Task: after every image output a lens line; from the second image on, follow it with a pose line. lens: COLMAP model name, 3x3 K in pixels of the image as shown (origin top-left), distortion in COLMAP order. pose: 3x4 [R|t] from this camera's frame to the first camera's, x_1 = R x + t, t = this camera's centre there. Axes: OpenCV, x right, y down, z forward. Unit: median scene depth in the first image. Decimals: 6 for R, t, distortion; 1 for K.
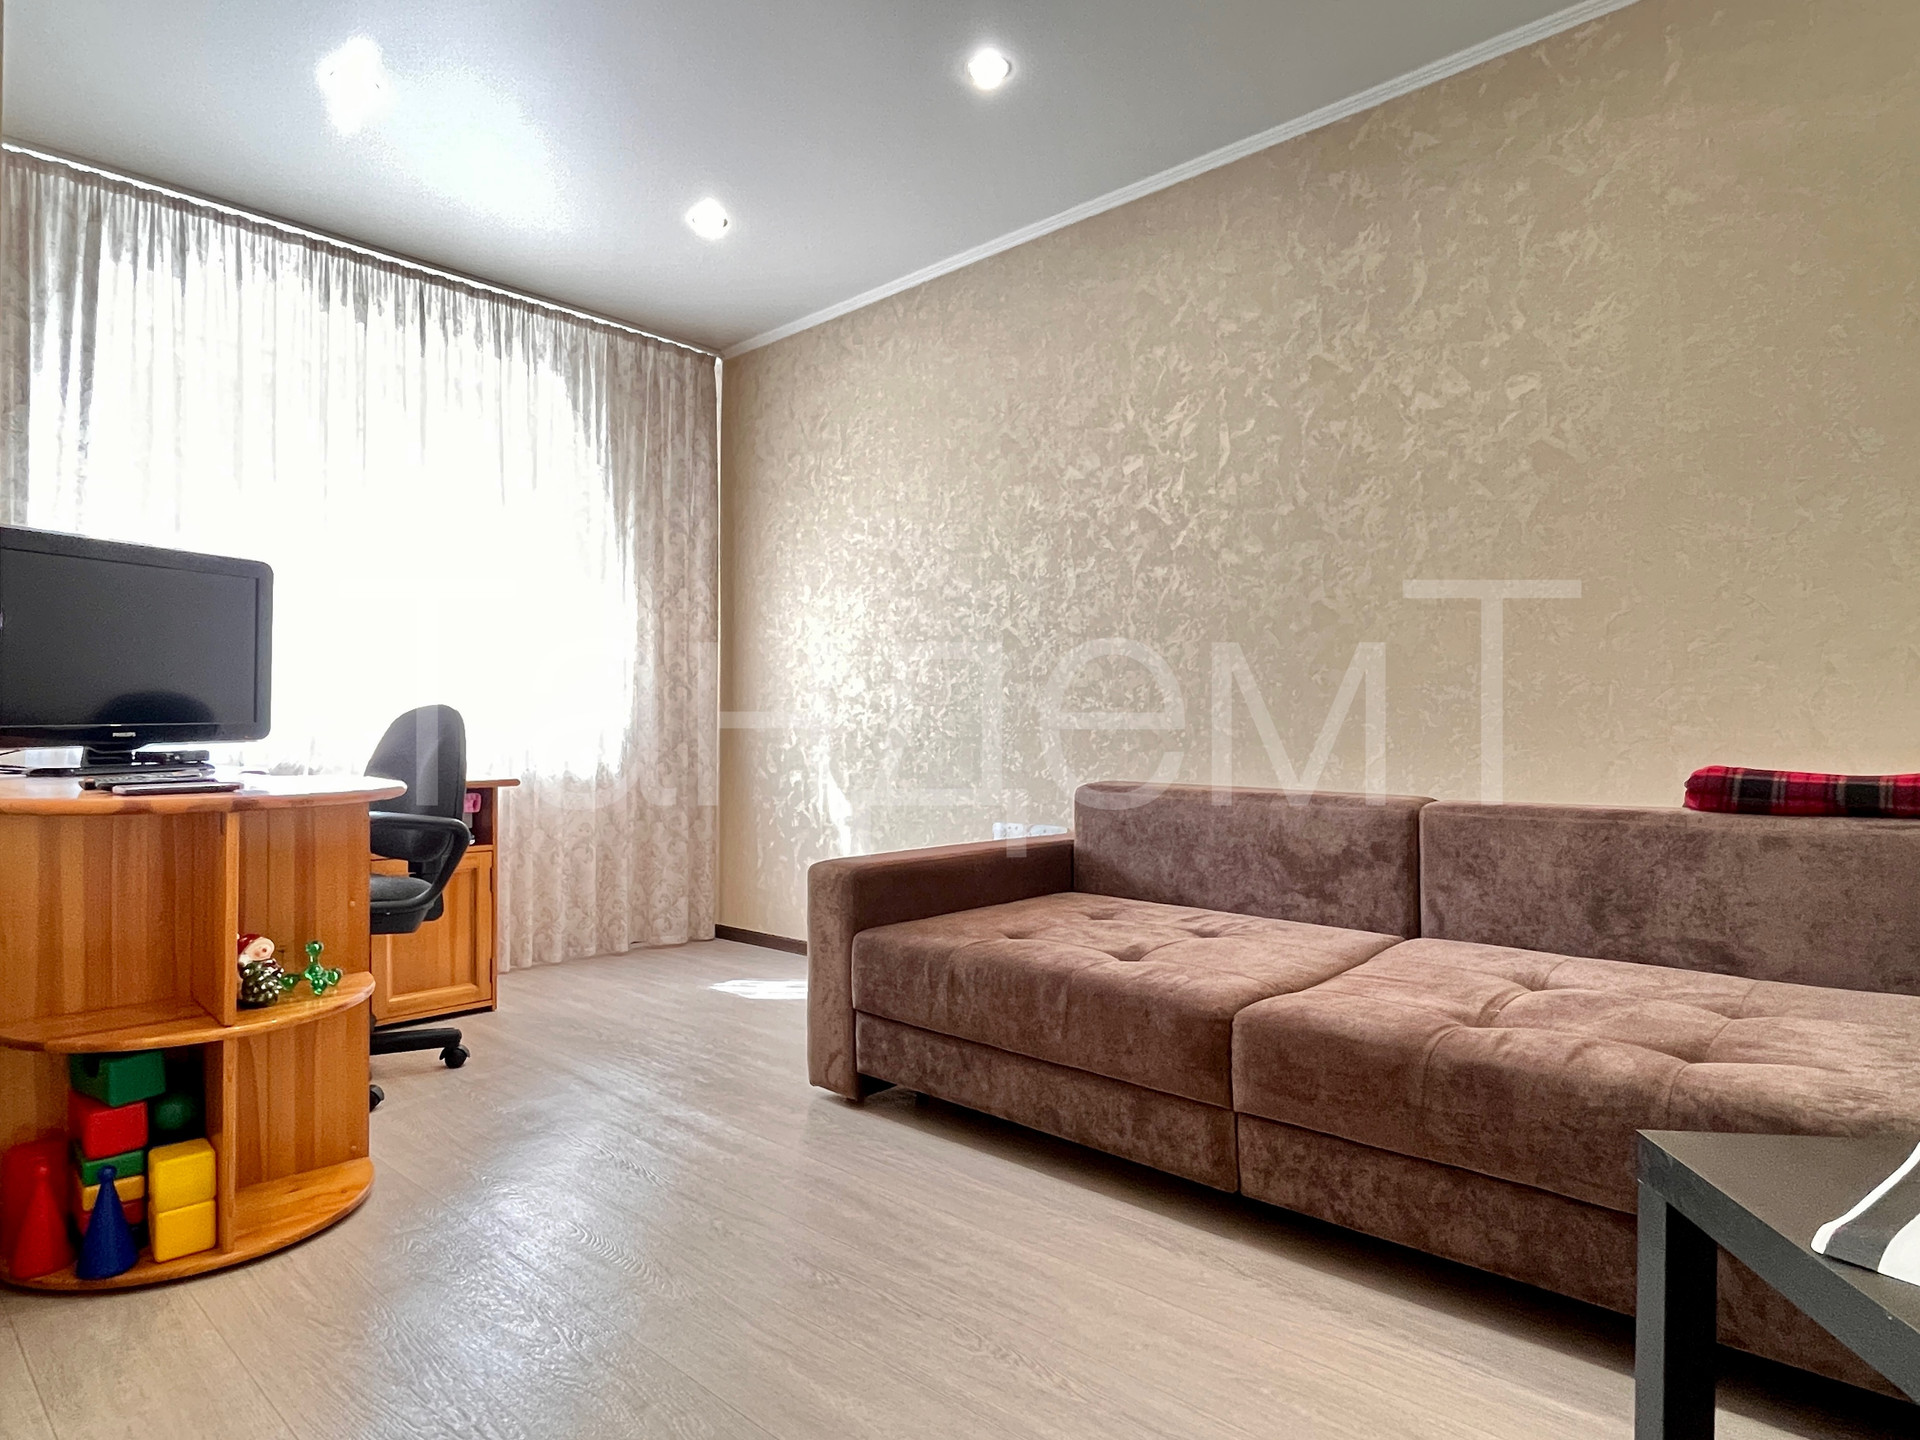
lens RADIAL K [[1099.8, 0, 989.7], [0, 1099.8, 715.6], [0, 0, 1]] dist [-0.000674, 0.000760]
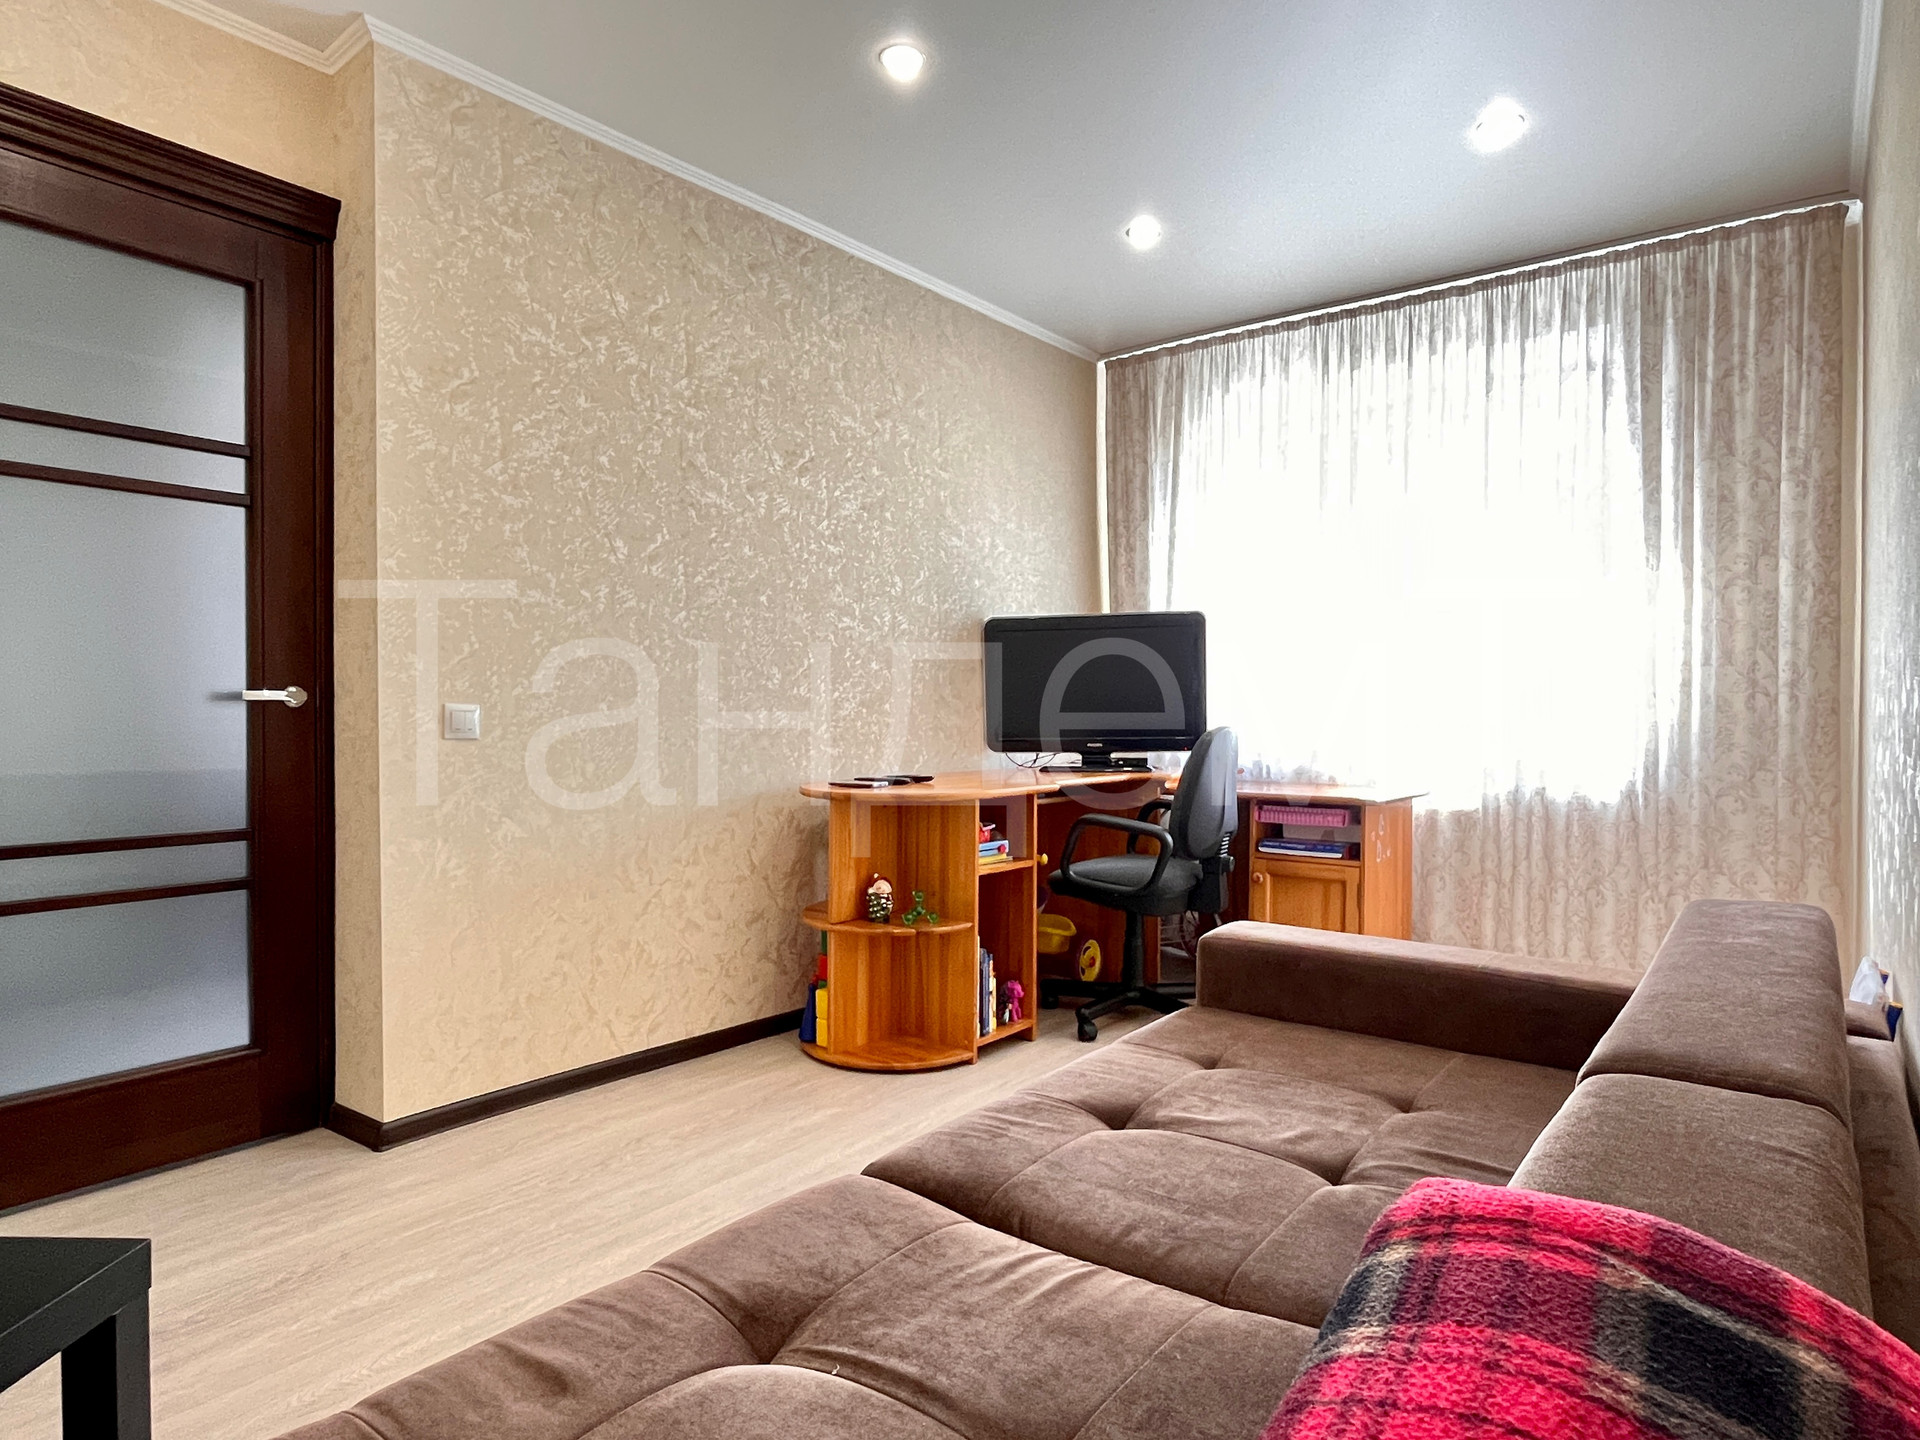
lens RADIAL K [[1108.2, 0, 935.9], [0, 1108.2, 719.2], [0, 0, 1]] dist [0.001228, 0.002411]
pose [[0.078184, 0.001558, -0.996938, 0.473993], [0.003296, 0.999993, 0.001821, -0.015237], [0.996934, -0.003428, 0.078178, 0.478761]]
